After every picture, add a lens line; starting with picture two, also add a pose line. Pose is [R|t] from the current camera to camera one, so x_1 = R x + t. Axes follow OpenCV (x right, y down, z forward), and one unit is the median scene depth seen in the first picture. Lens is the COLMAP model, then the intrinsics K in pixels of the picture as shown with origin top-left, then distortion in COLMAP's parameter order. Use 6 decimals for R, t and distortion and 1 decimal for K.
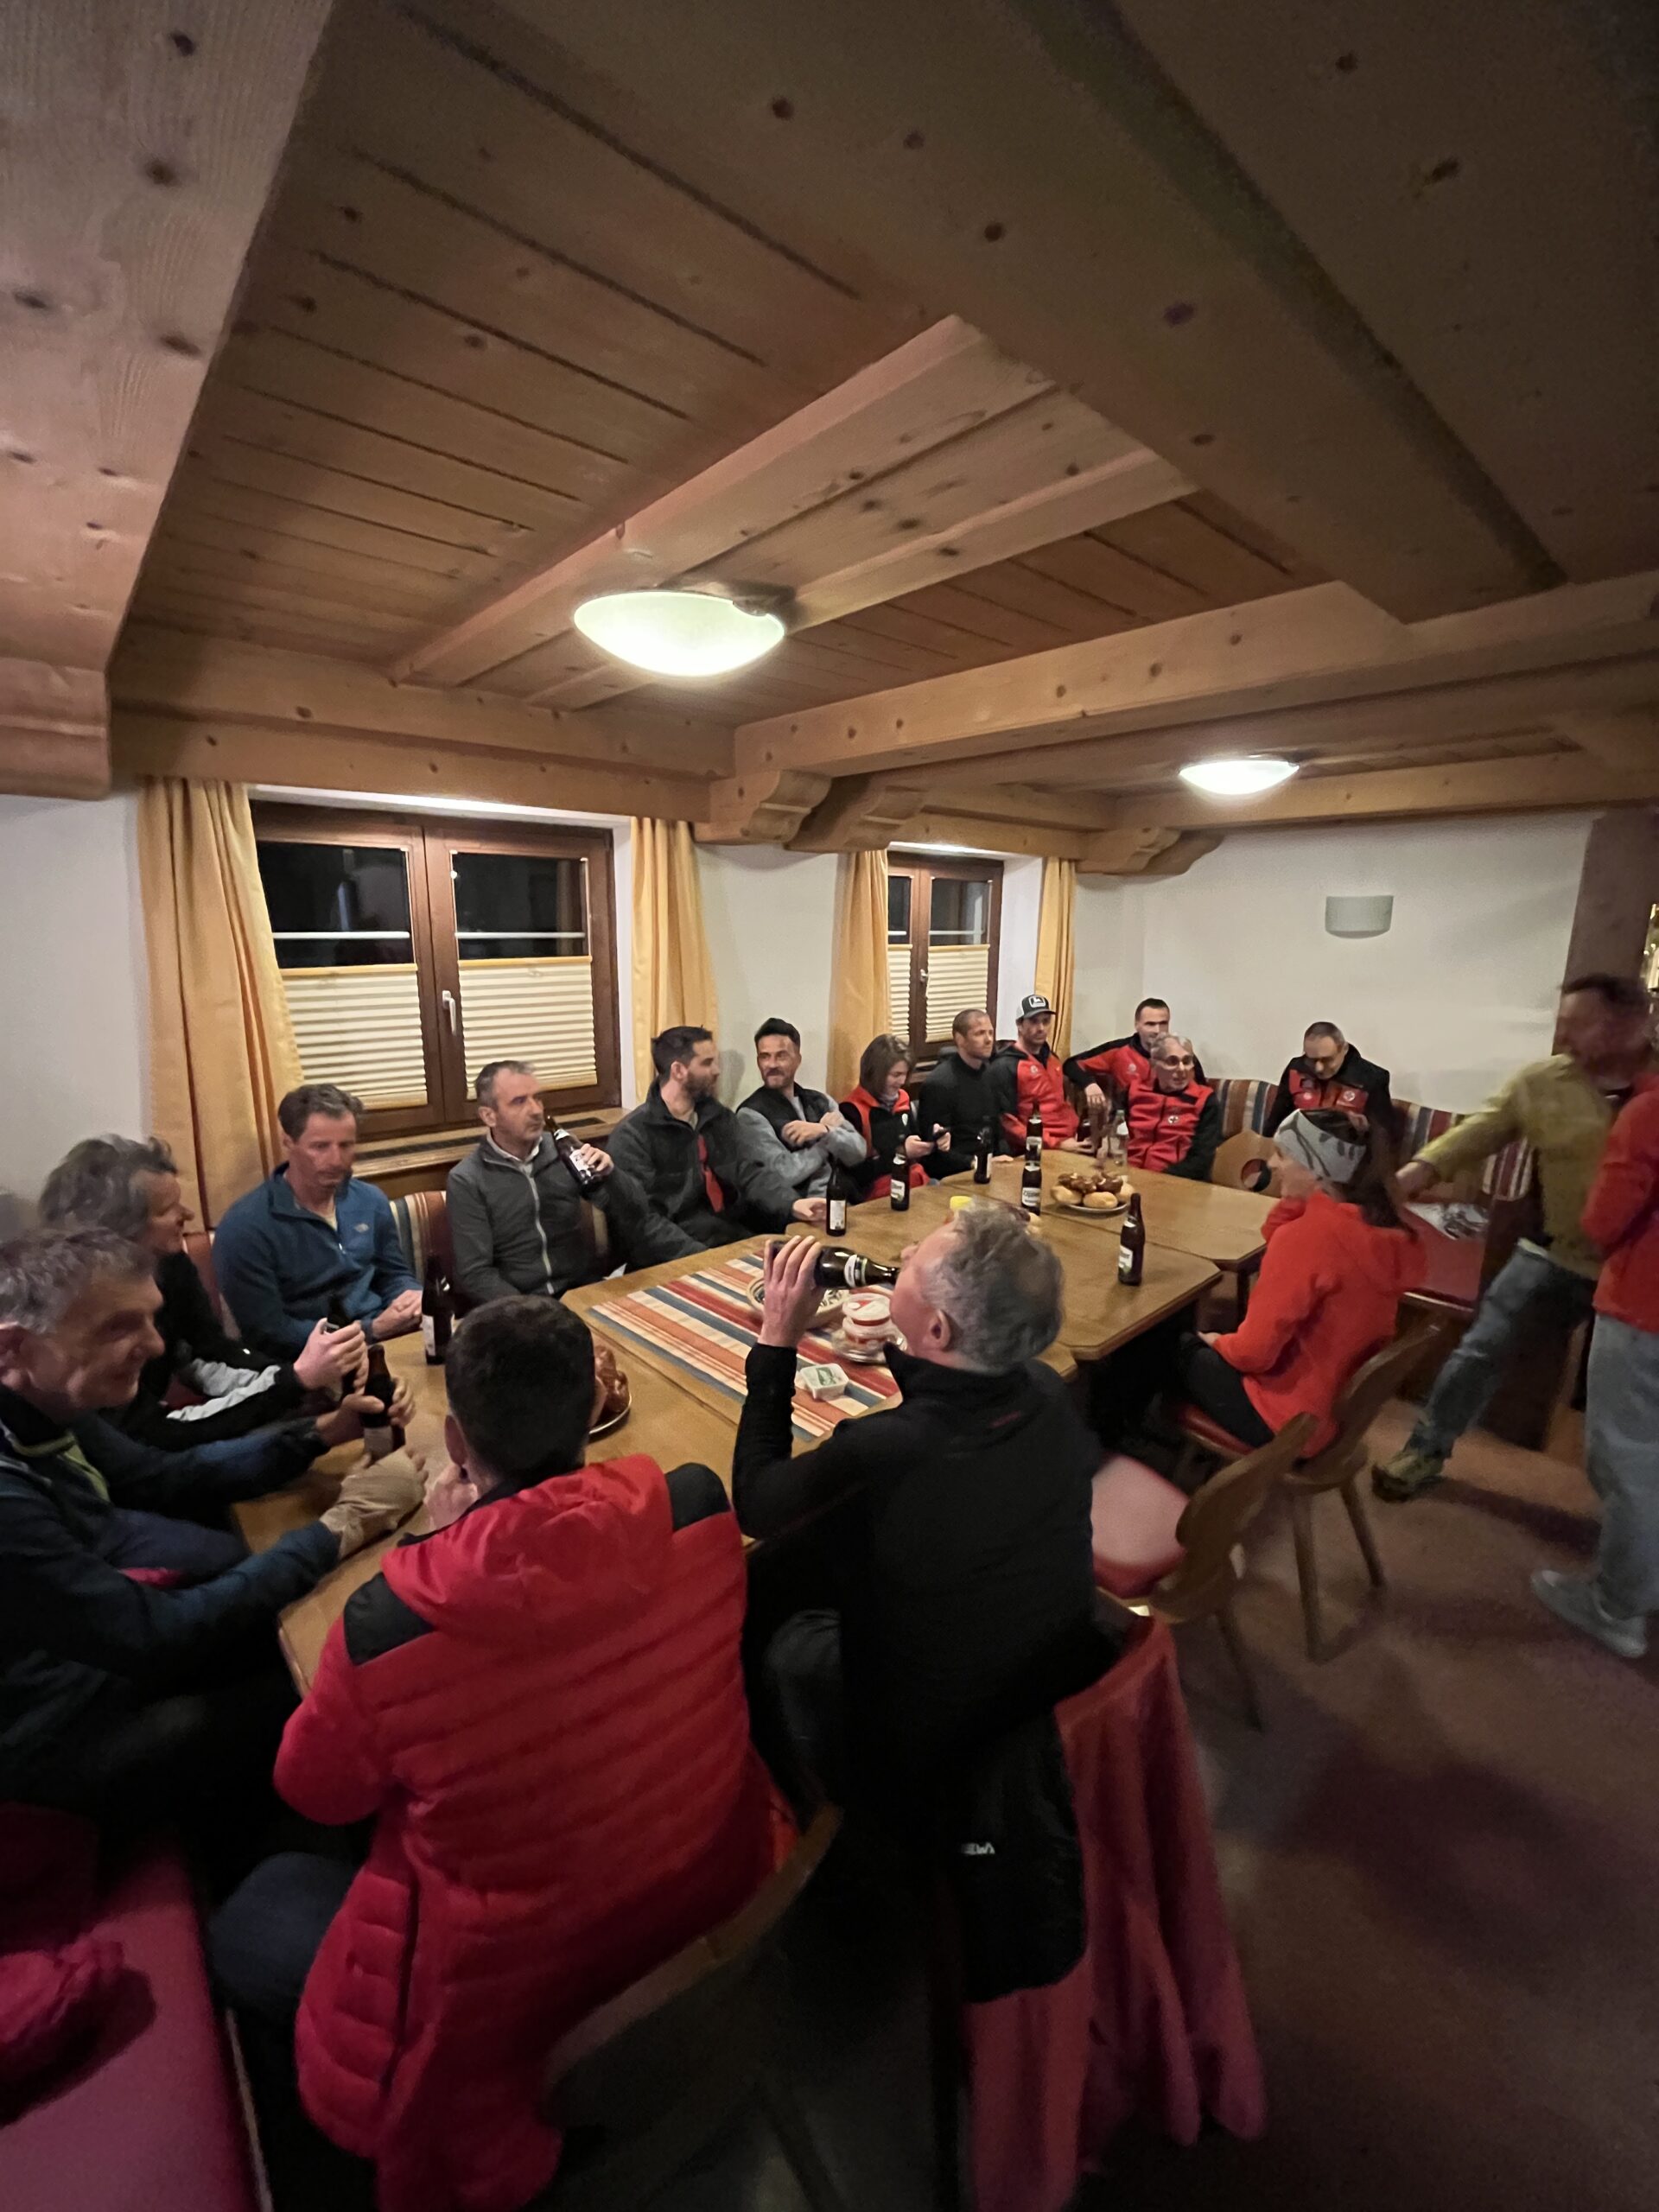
lens RADIAL K [[904.2, 0, 834.1], [0, 904.2, 1110.4], [0, 0, 1]] dist [0.000151, -0.000059]
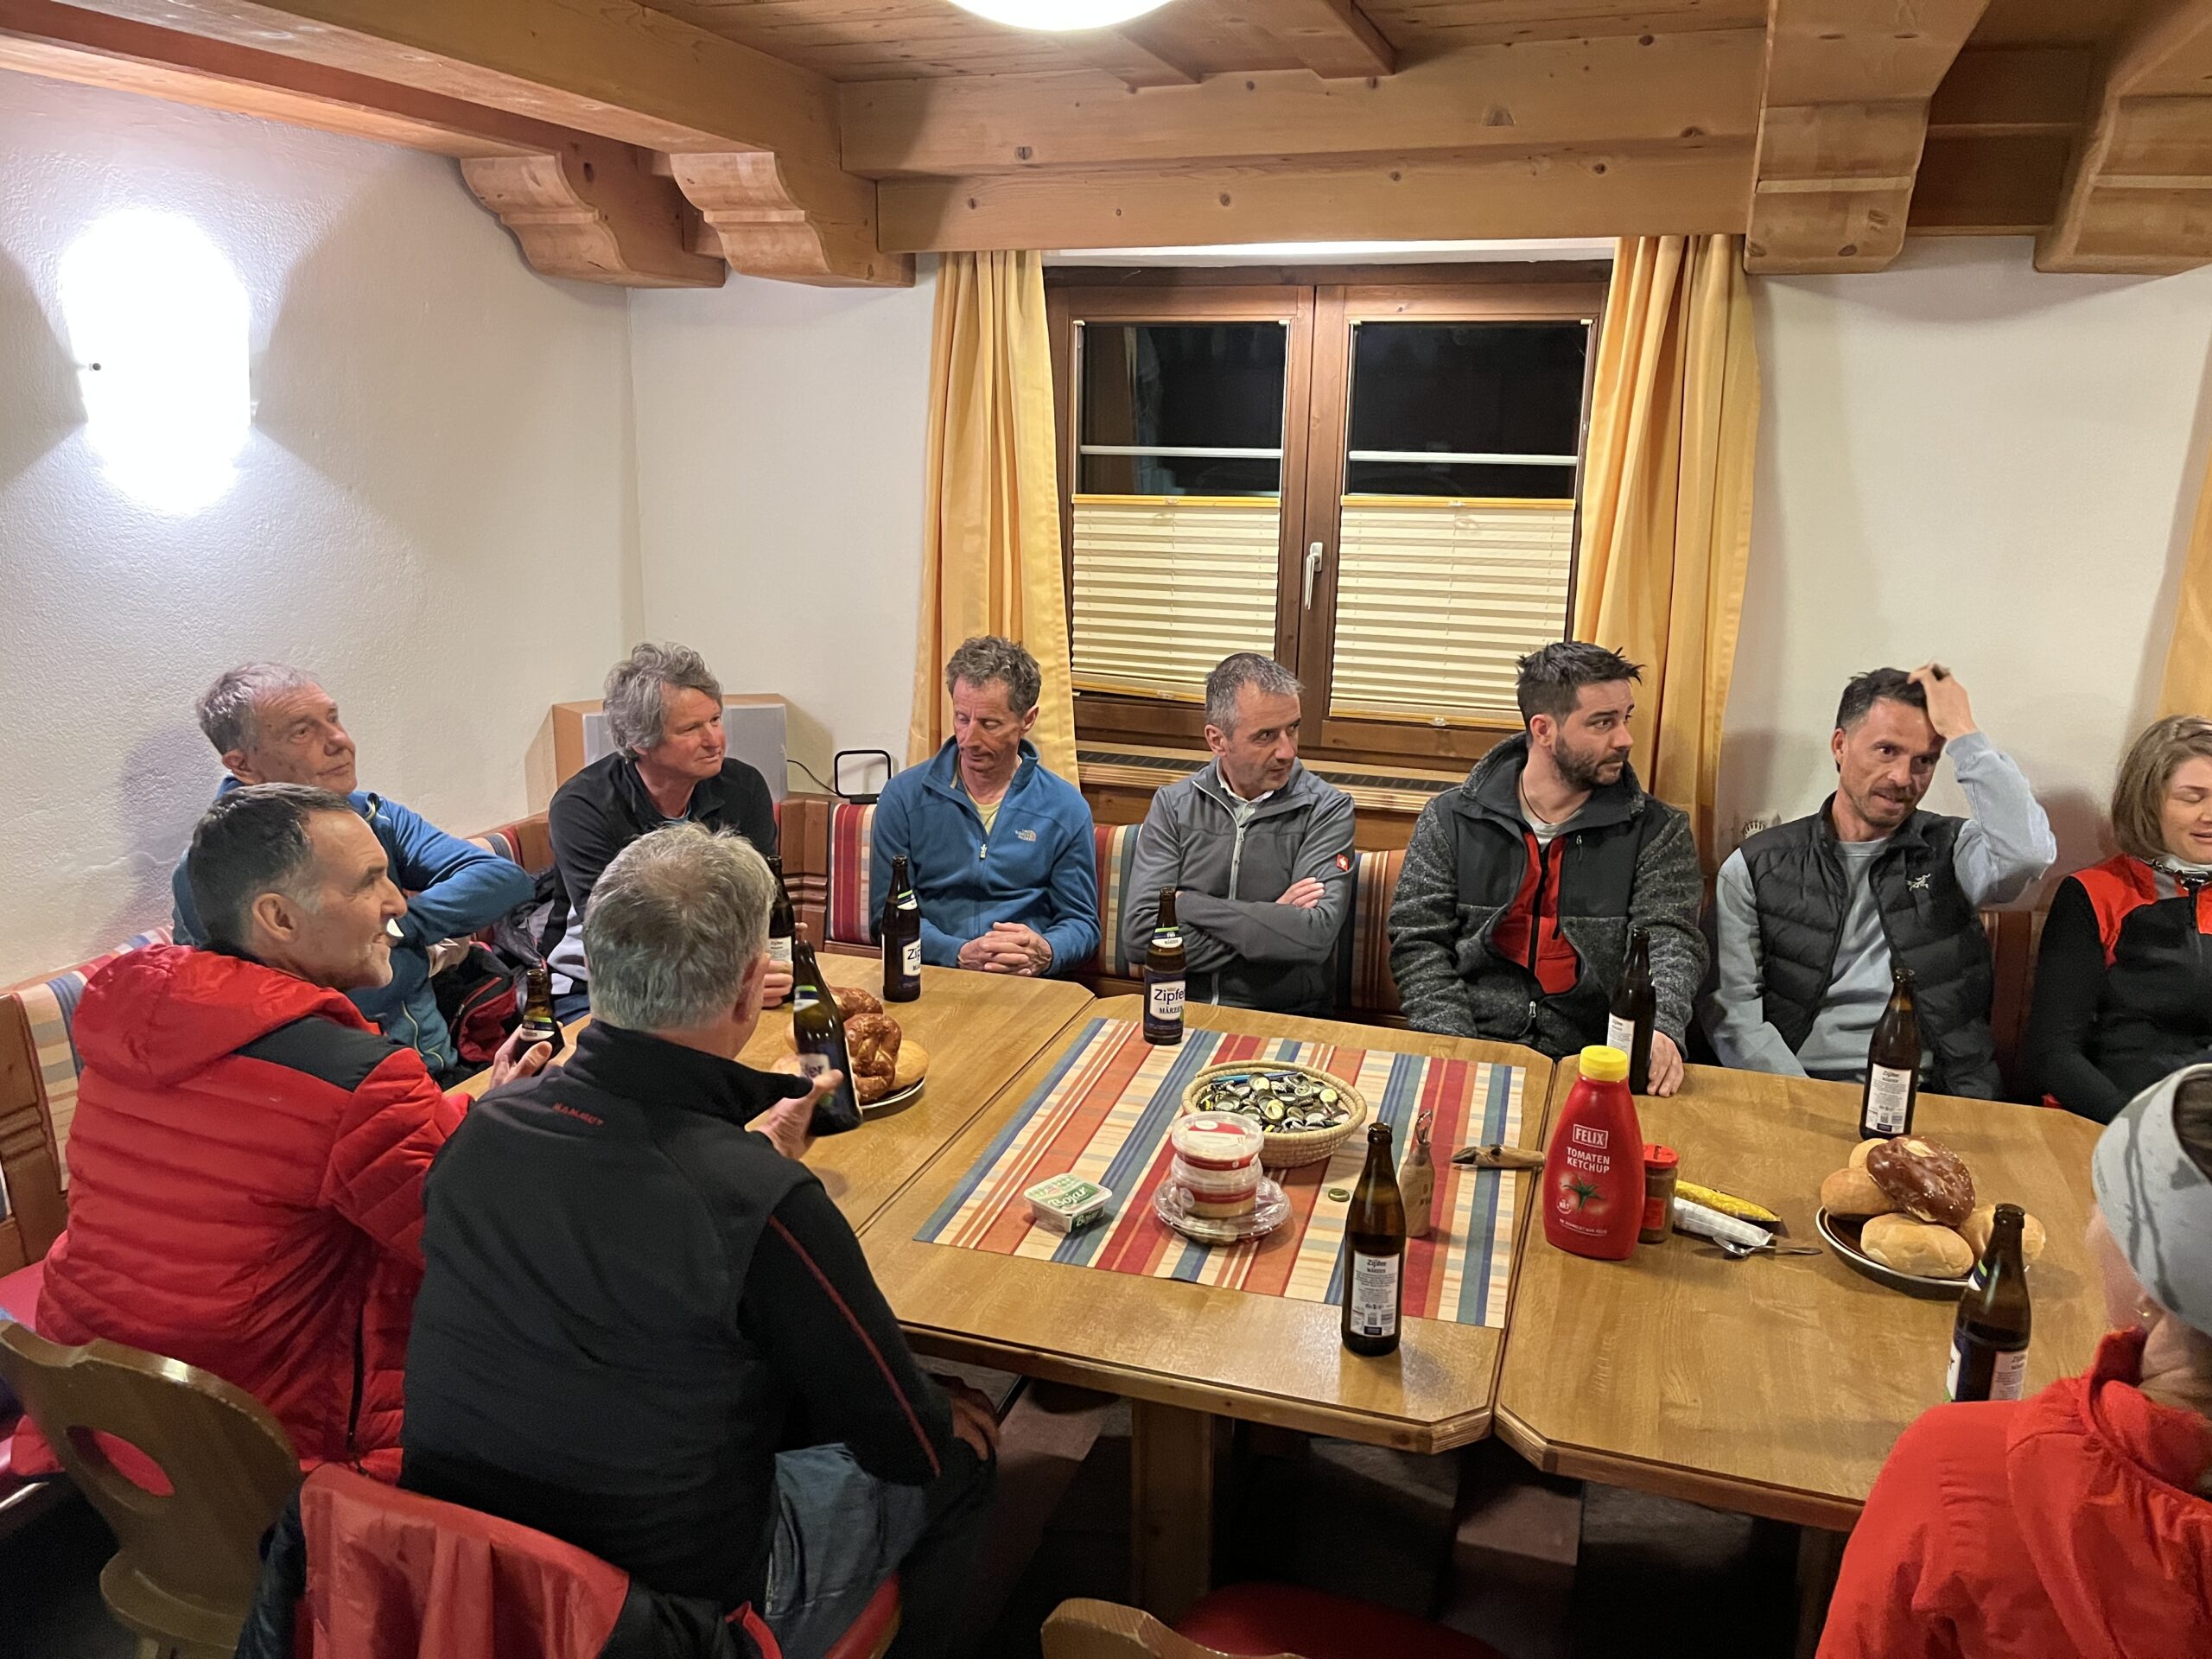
lens RADIAL K [[1667.1, 0, 1107.4], [0, 1667.1, 823.5], [0, 0, 1]] dist [0.015334, 0.004325]
pose [[0.435793, 0.224602, -0.871572, 0.586799], [-0.194777, 0.968950, 0.152306, -0.091865], [0.878718, 0.103389, 0.466009, 0.348650]]
